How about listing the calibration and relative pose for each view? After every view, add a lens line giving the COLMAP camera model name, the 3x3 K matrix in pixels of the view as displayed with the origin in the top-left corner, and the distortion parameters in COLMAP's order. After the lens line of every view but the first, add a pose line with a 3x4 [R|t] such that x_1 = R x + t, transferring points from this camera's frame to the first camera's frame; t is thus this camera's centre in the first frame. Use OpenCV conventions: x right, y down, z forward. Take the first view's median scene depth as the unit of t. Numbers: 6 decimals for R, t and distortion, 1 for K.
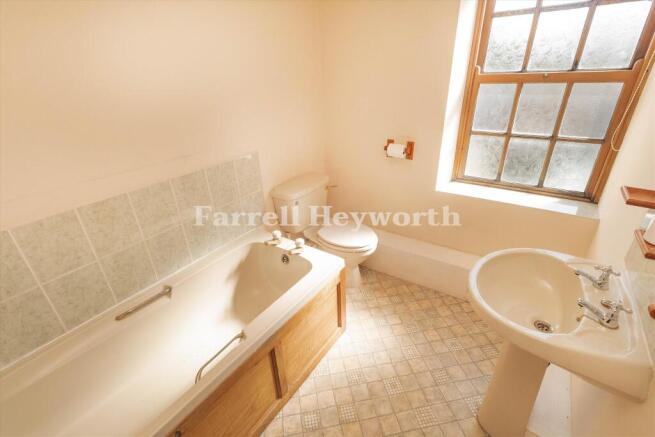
lens RADIAL K [[299.7, 0, 327.5], [0, 299.7, 218.5], [0, 0, 1]] dist [0.000273, 0.000073]
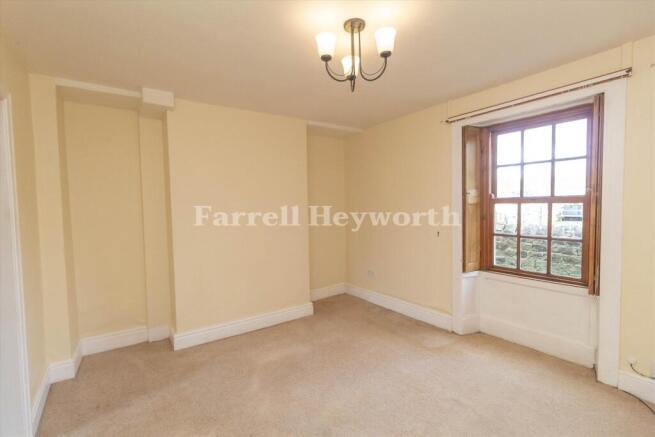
lens RADIAL K [[299.7, 0, 327.5], [0, 299.7, 218.5], [0, 0, 1]] dist [0.000273, 0.000073]
pose [[0.942133, 0.035047, -0.333403, 0.225324], [-0.163998, 0.915577, -0.367182, 0.367426], [0.292387, 0.400612, 0.868343, -0.631410]]
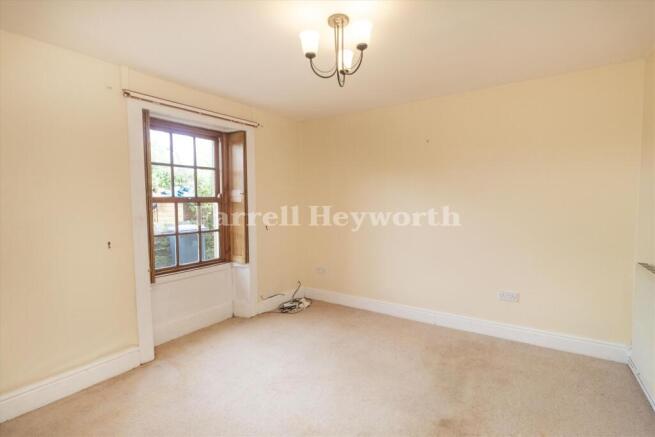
lens RADIAL K [[303.0, 0, 327.5], [0, 303.0, 218.5], [0, 0, 1]] dist [0.000466, -0.000064]
pose [[0.012578, -0.026718, 0.999564, -1.021049], [0.445039, 0.895323, 0.018332, -0.037794], [-0.895423, 0.444615, 0.023152, 0.262930]]
